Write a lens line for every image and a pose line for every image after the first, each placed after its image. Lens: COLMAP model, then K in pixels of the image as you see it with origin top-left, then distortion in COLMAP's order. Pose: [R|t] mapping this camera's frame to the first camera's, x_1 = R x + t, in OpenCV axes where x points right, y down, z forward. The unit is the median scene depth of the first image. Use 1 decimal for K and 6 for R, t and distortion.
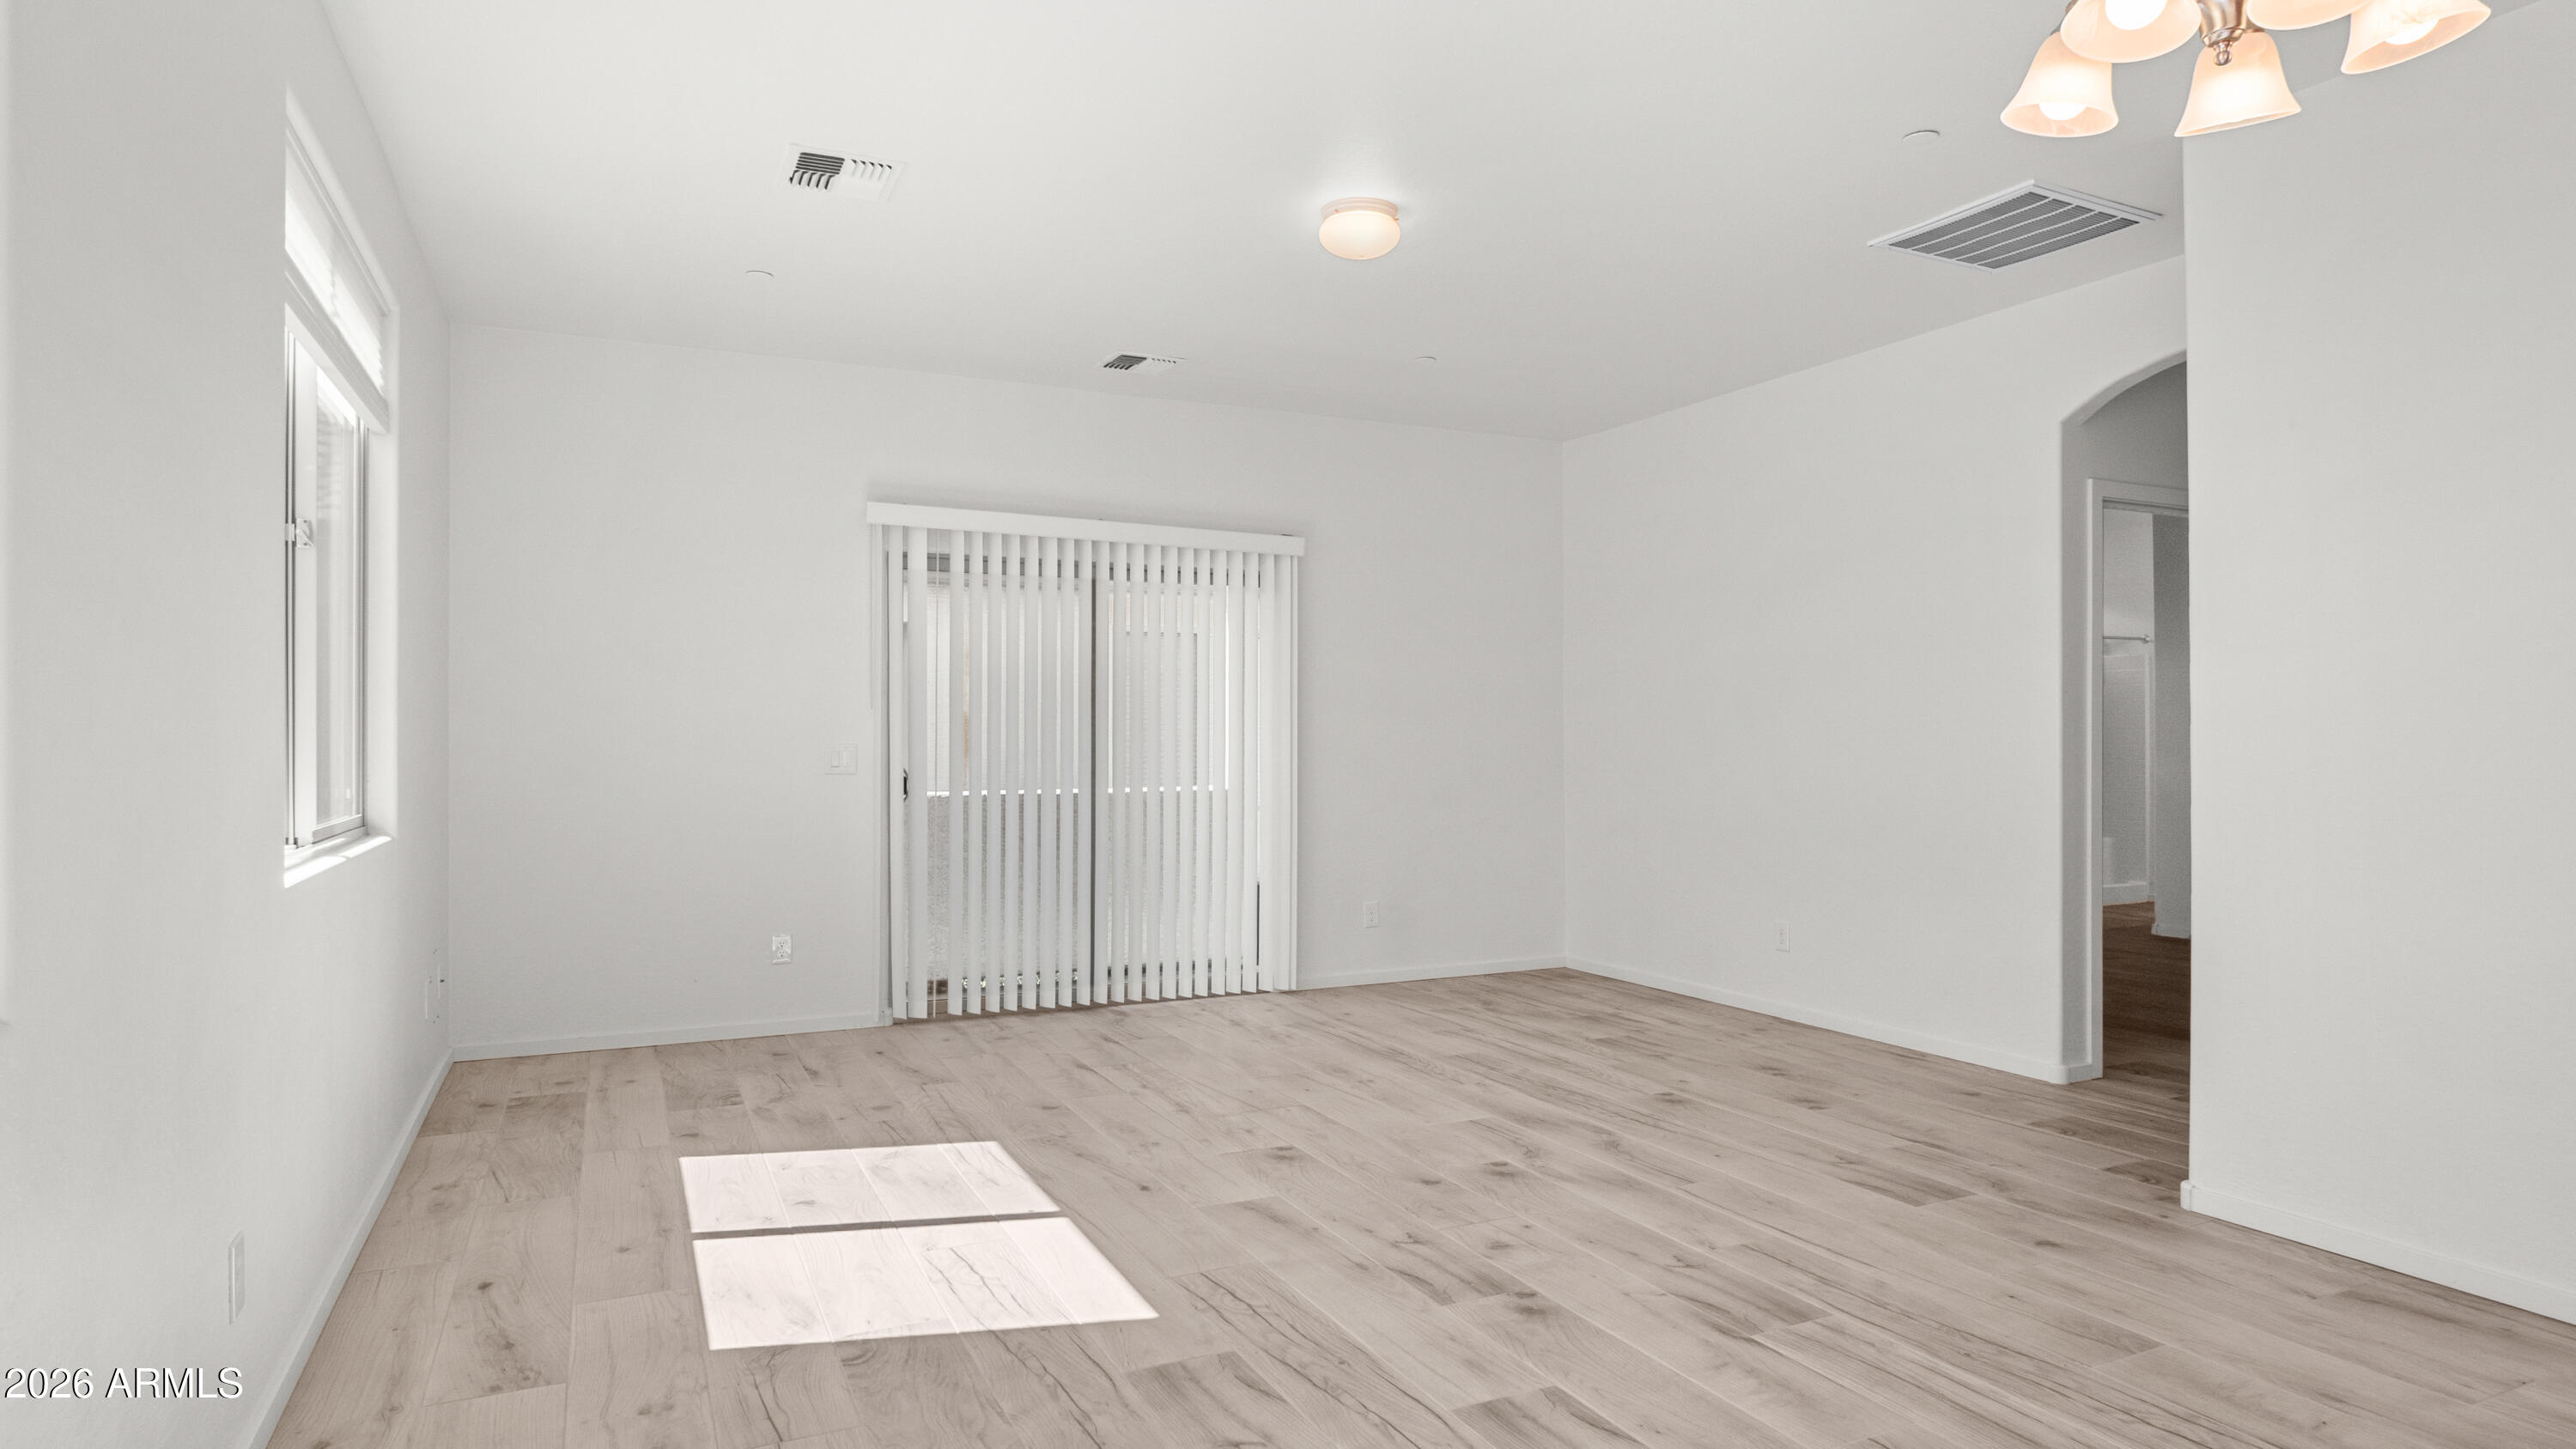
lens RADIAL K [[1419.6, 0, 1287.3], [0, 1419.6, 723.8], [0, 0, 1]] dist [-0.011723, 0.000667]
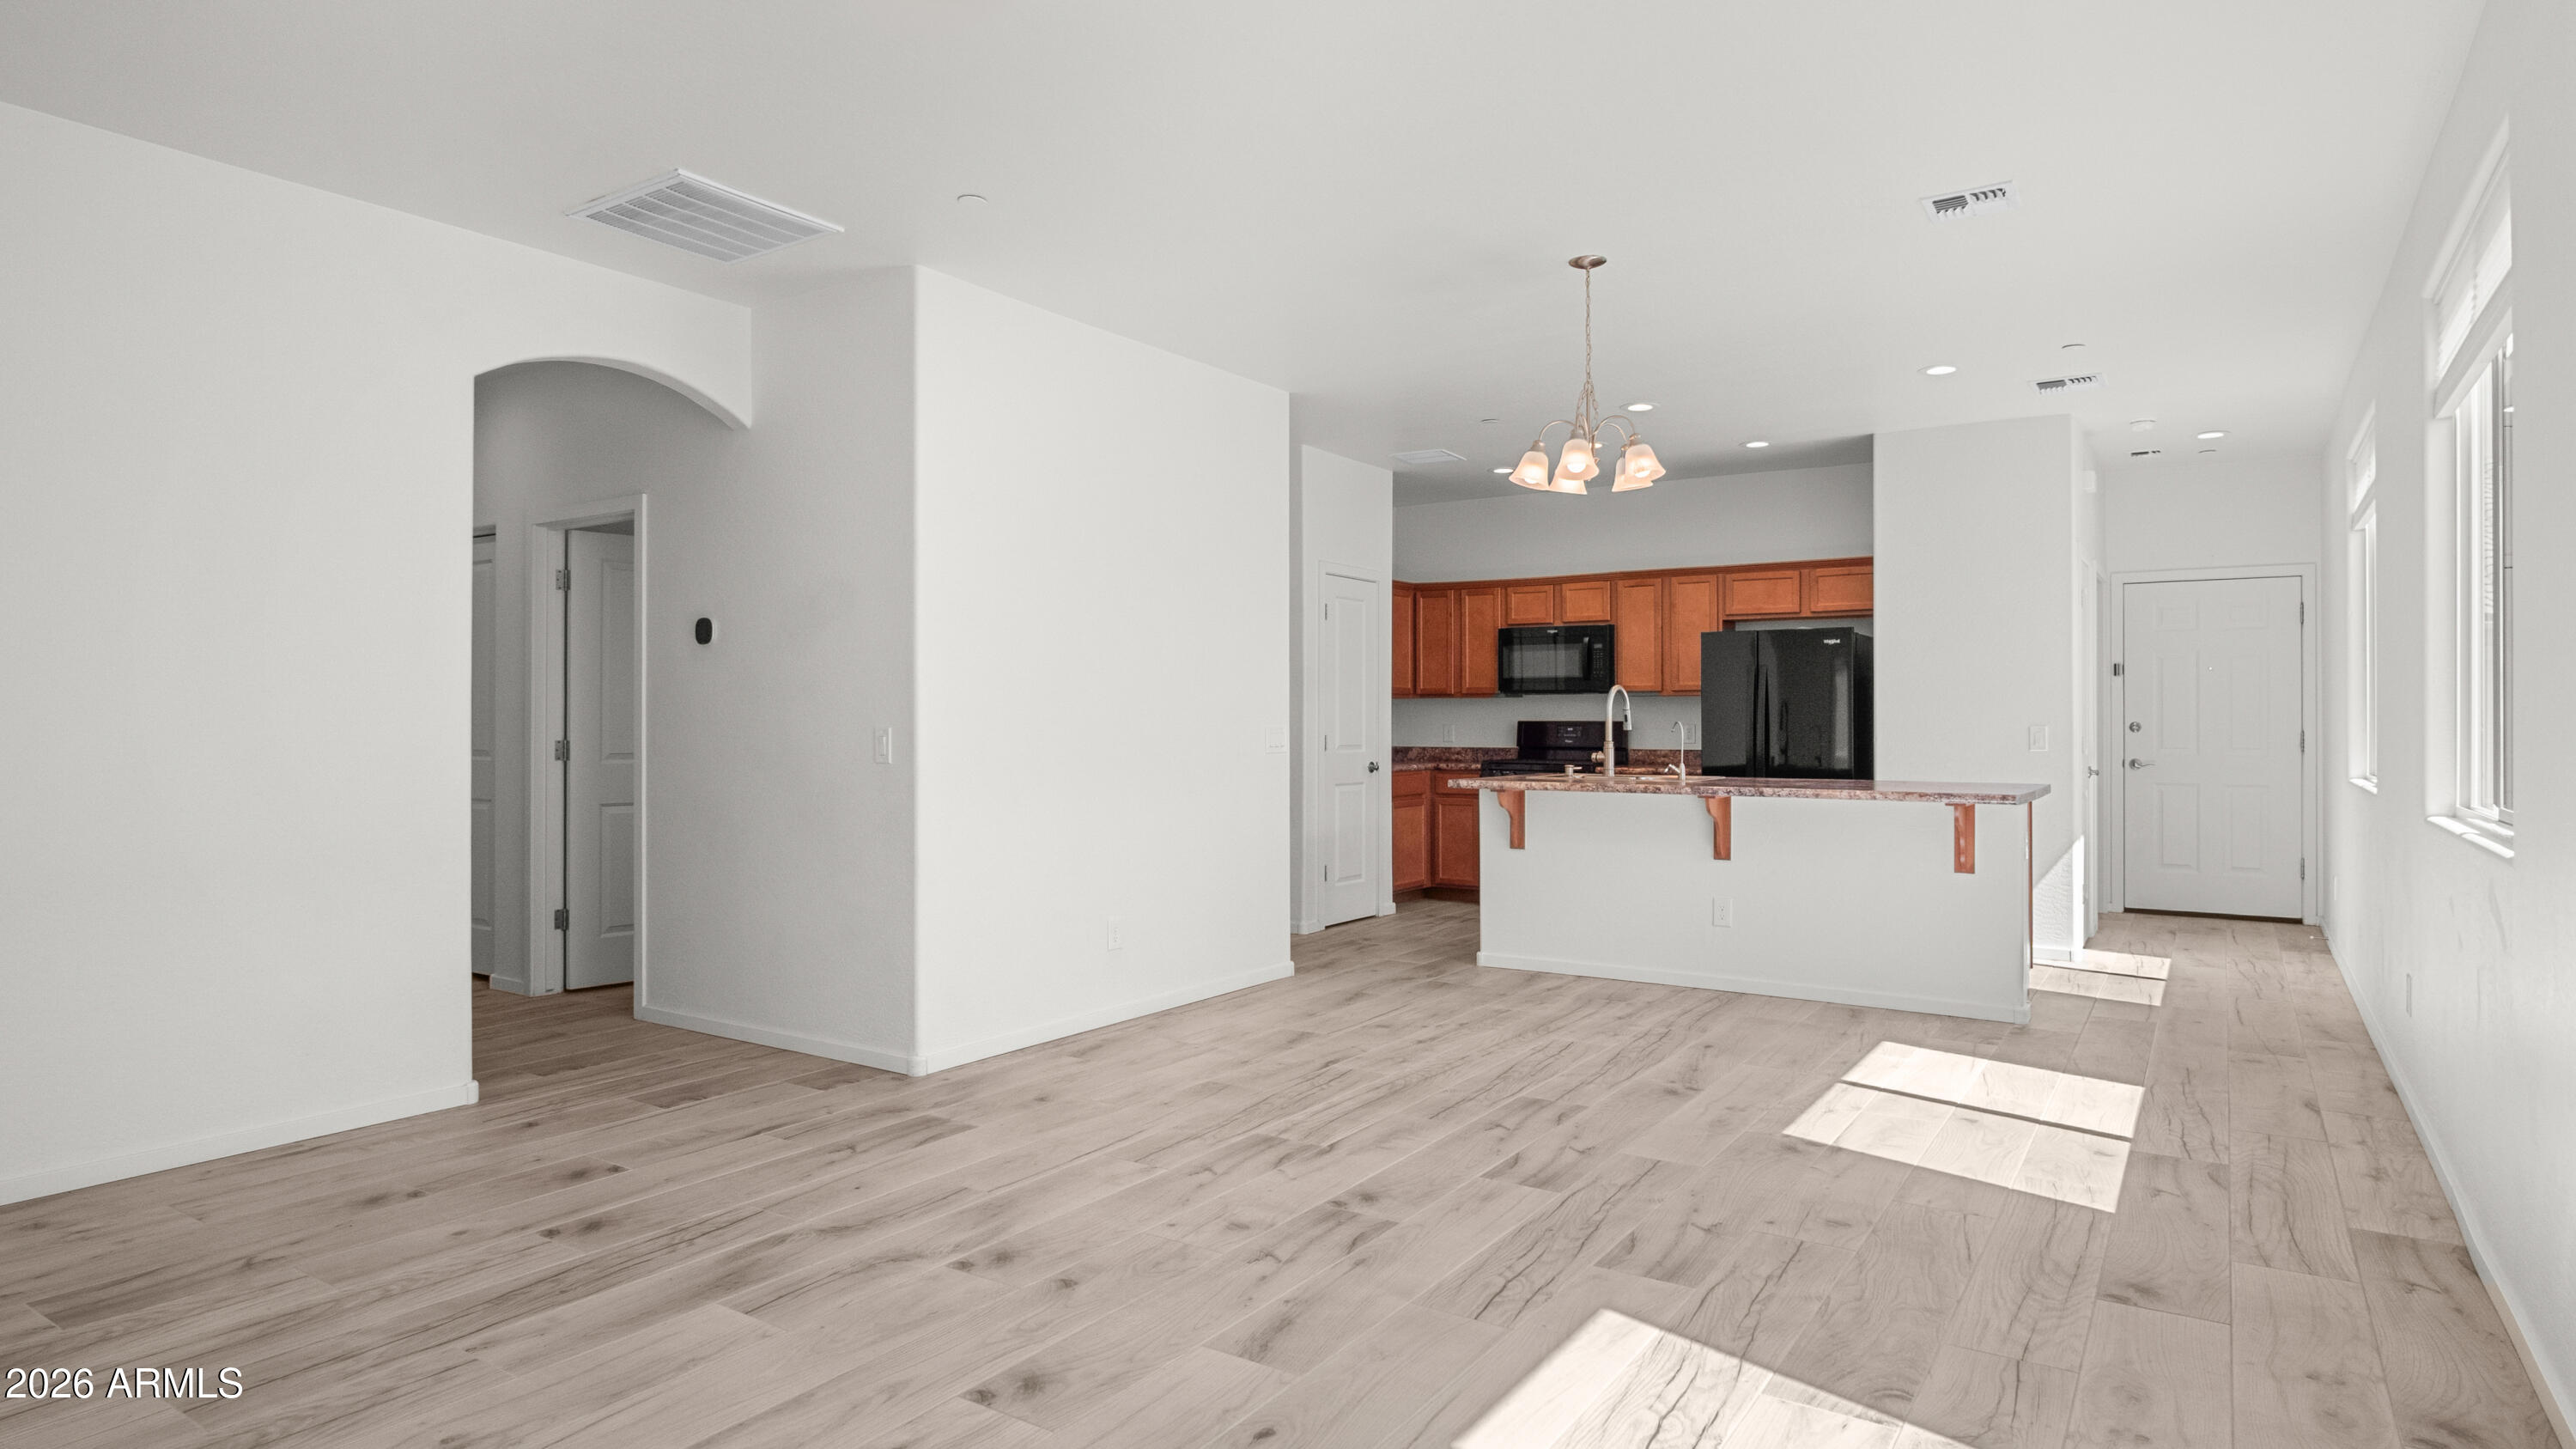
lens RADIAL K [[1419.6, 0, 1287.2], [0, 1419.6, 711.4], [0, 0, 1]] dist [-0.011723, 0.000667]
pose [[-0.511097, 0.005466, 0.859506, -0.661015], [-0.006783, 0.999923, -0.010393, 0.012640], [-0.859496, -0.011142, -0.511021, 1.341076]]
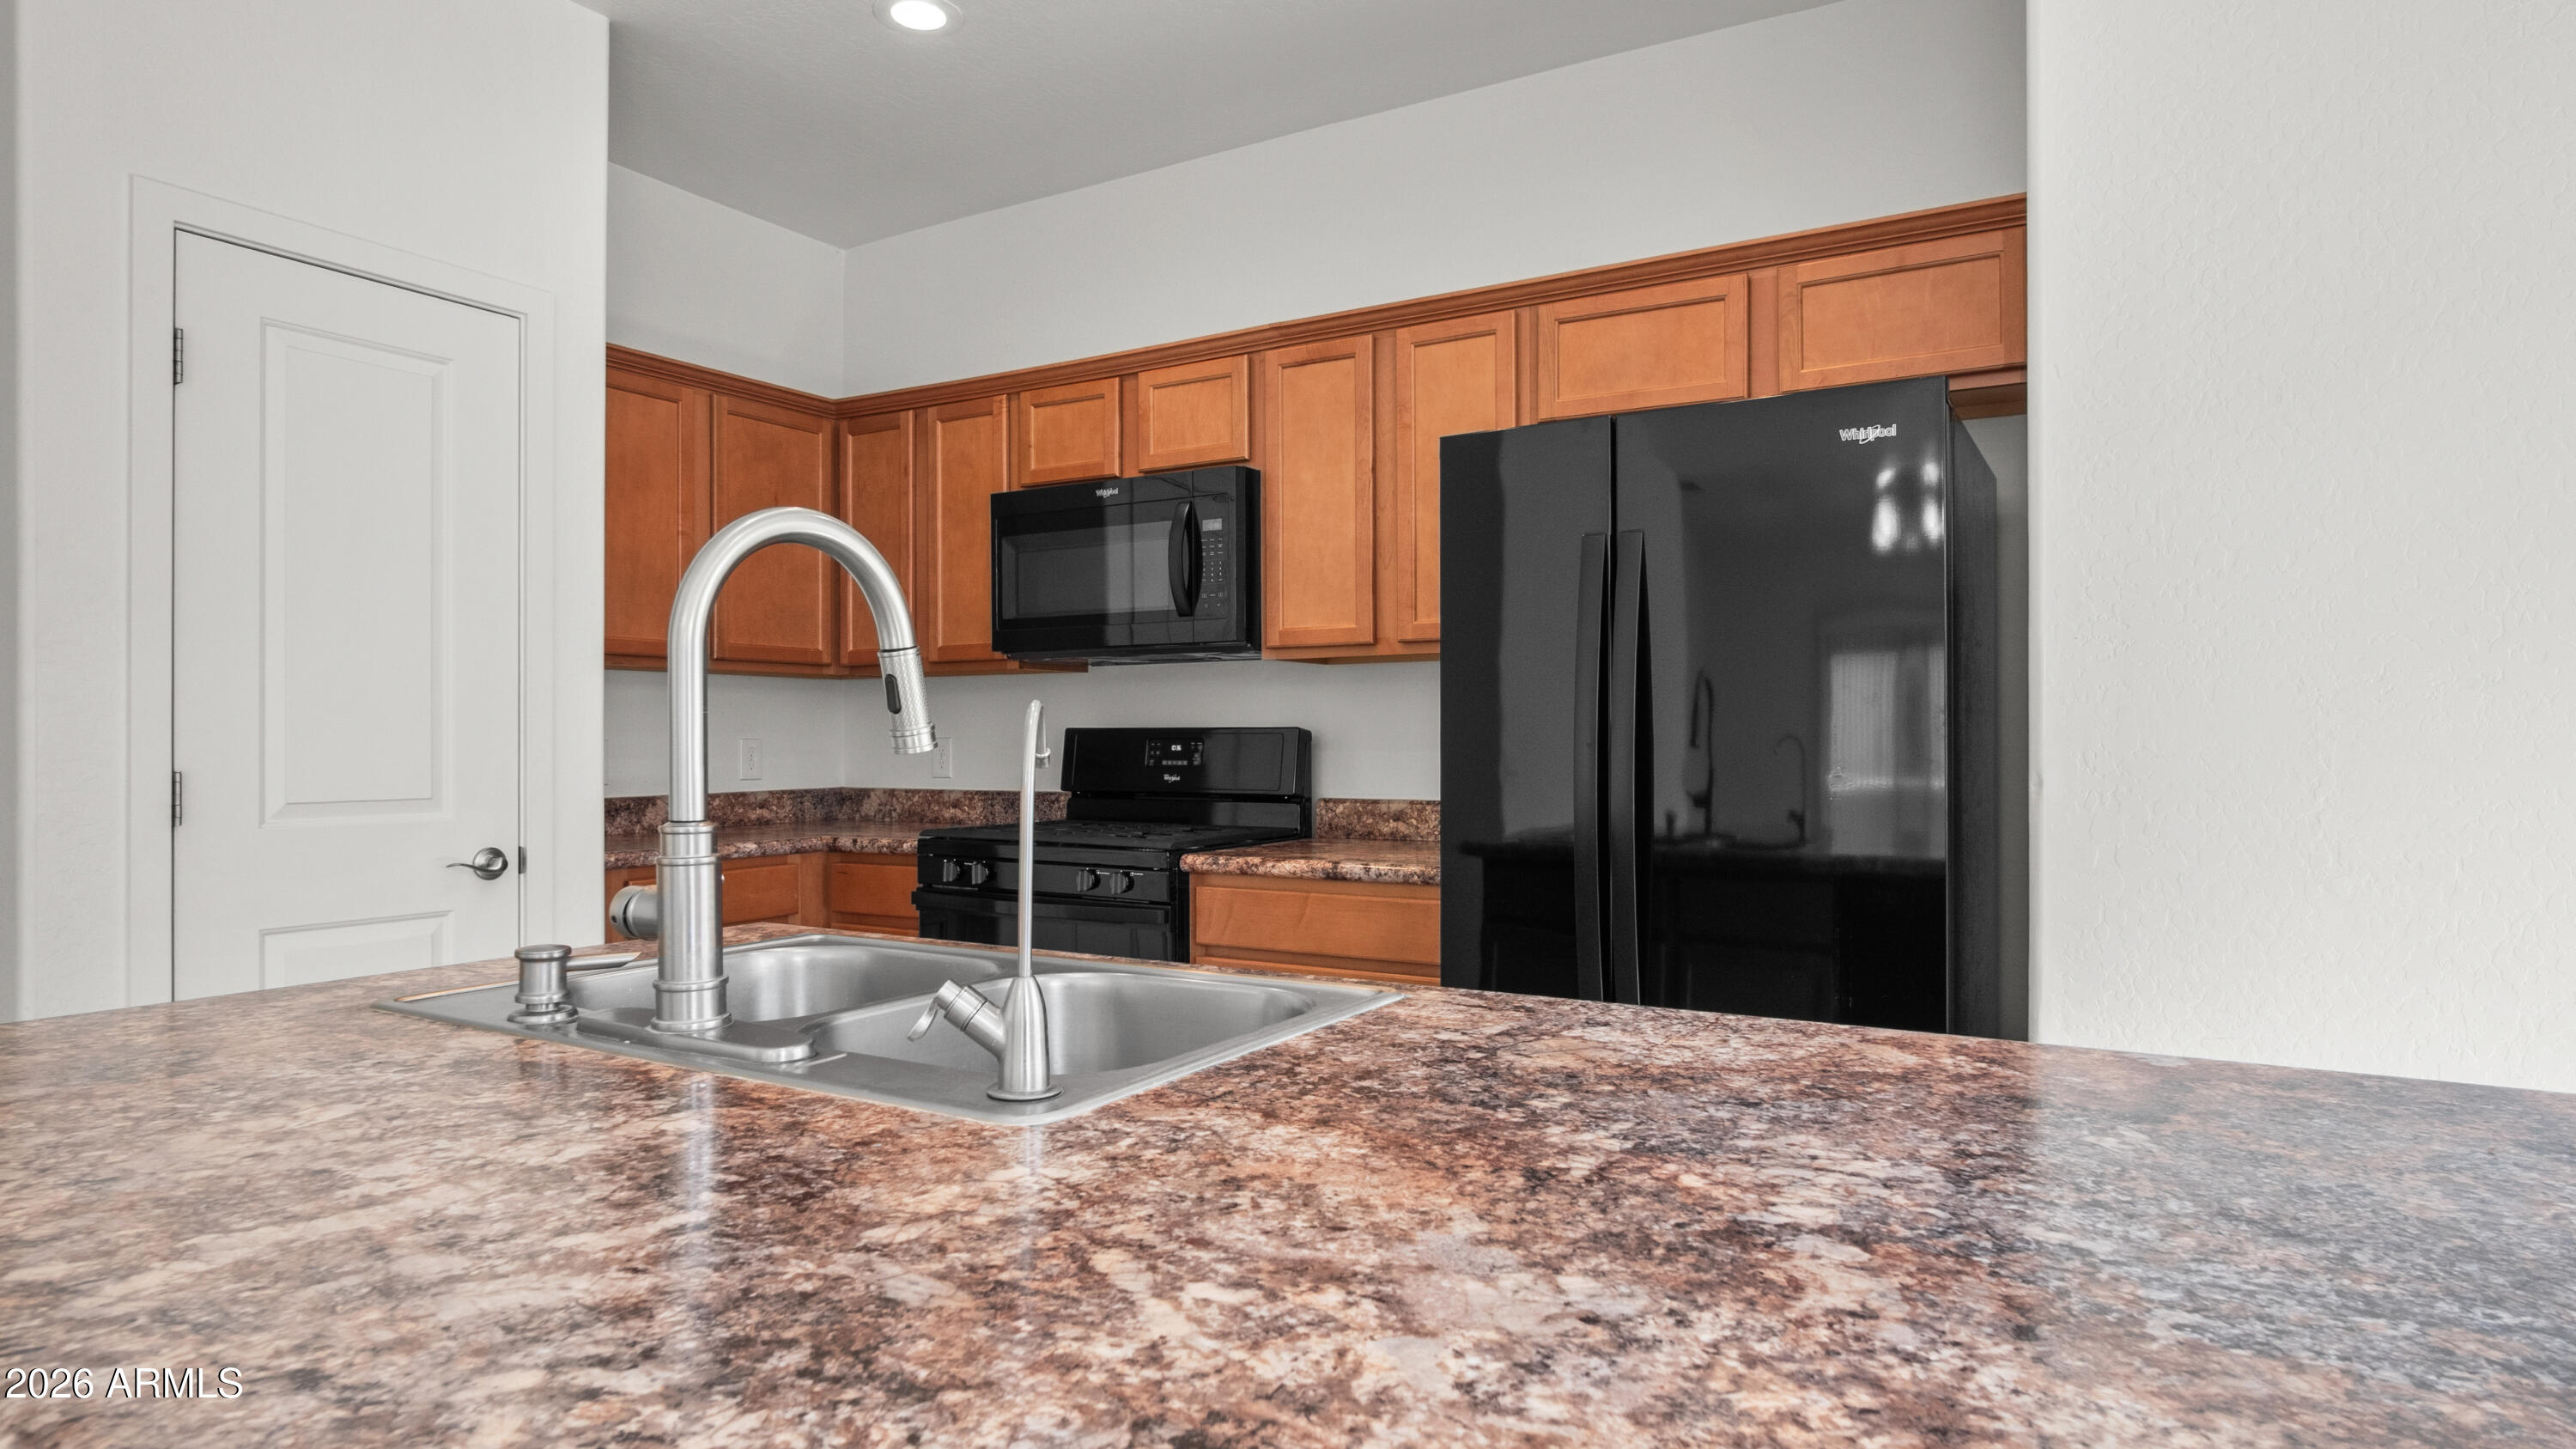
lens RADIAL K [[1419.6, 0, 1301.7], [0, 1419.6, 725.3], [0, 0, 1]] dist [-0.011723, 0.000667]
pose [[-0.564706, 0.008682, 0.825246, 0.371826], [-0.004277, 0.999900, -0.013446, 0.011951], [-0.825281, -0.011122, -0.564613, 0.111602]]
